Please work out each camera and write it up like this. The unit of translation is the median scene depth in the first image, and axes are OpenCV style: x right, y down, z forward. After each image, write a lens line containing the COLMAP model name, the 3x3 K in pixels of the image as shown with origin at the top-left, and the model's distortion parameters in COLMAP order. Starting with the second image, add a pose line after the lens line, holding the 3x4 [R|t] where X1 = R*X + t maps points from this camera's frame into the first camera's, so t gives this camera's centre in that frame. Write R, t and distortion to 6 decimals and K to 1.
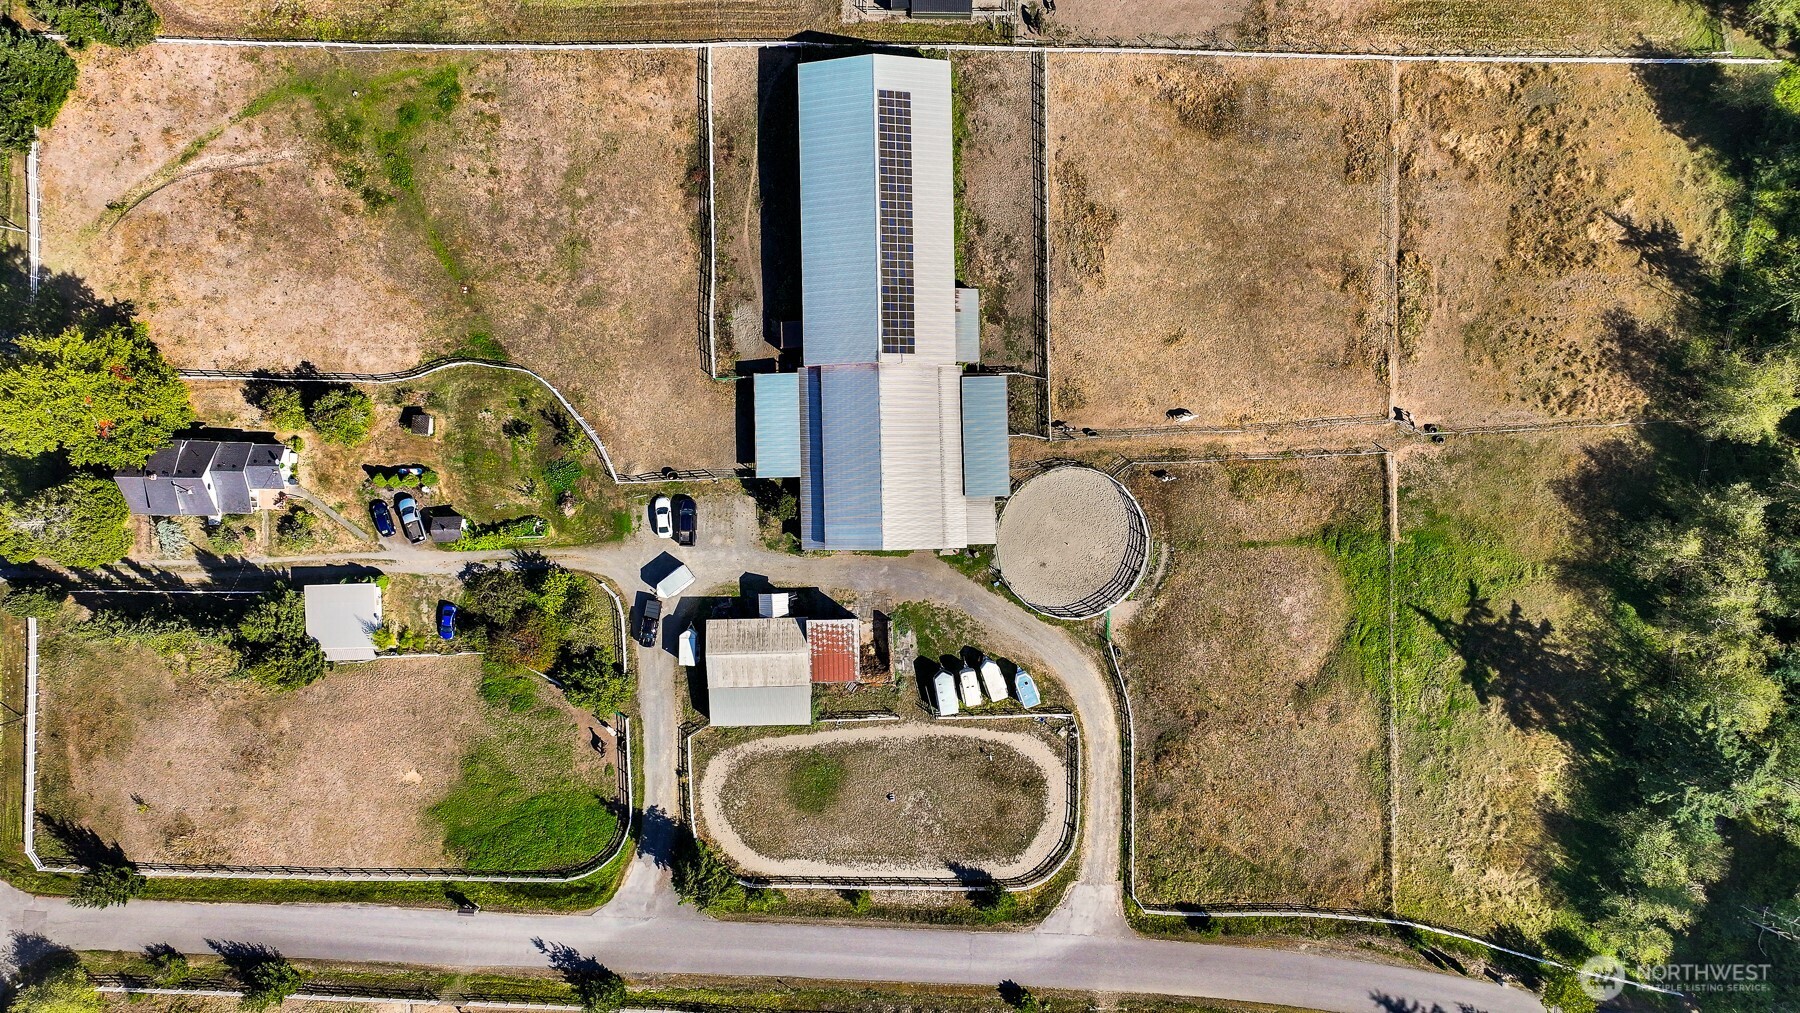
lens RADIAL K [[1256.3, 0, 900.0], [0, 1256.3, 506.5], [0, 0, 1]] dist [0.002983, -0.002504]
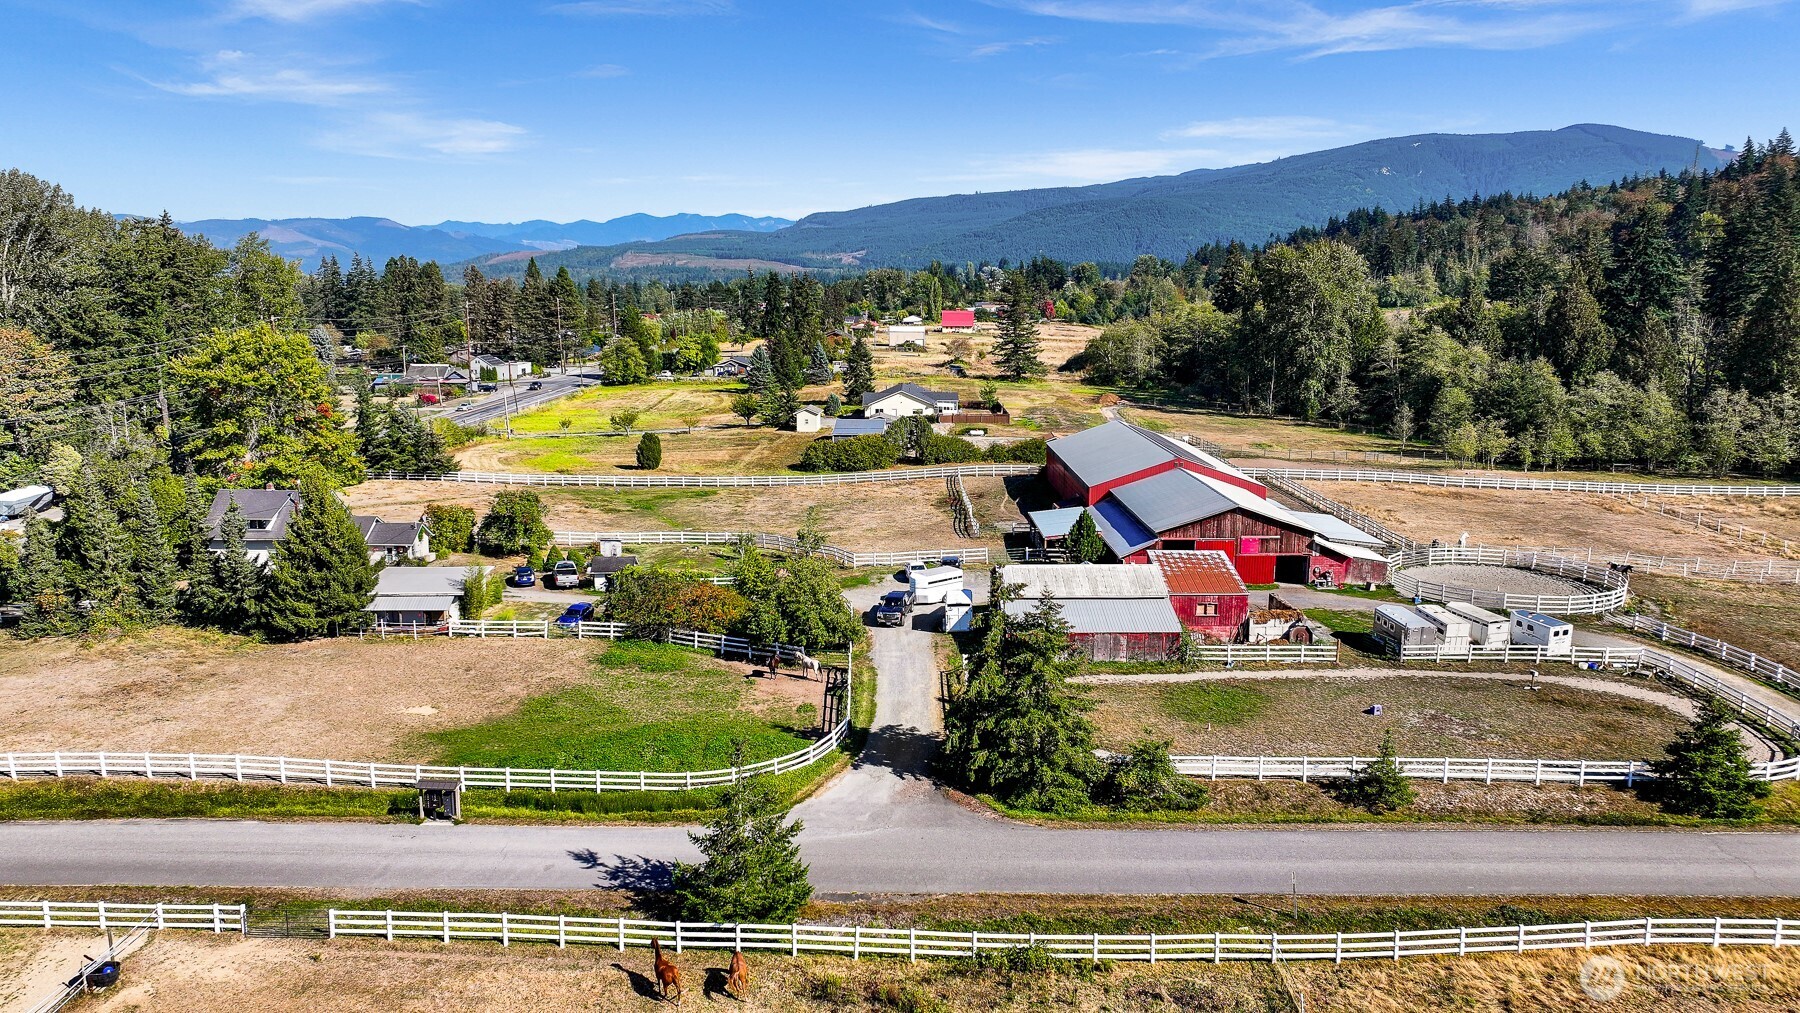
lens RADIAL K [[1256.3, 0, 900.0], [0, 1256.3, 506.5], [0, 0, 1]] dist [0.002983, -0.002504]
pose [[0.999907, 0.010290, -0.008938, -0.190013], [-0.010593, 0.174083, -0.984674, 0.705274], [-0.008576, 0.984677, 0.174176, 0.831030]]
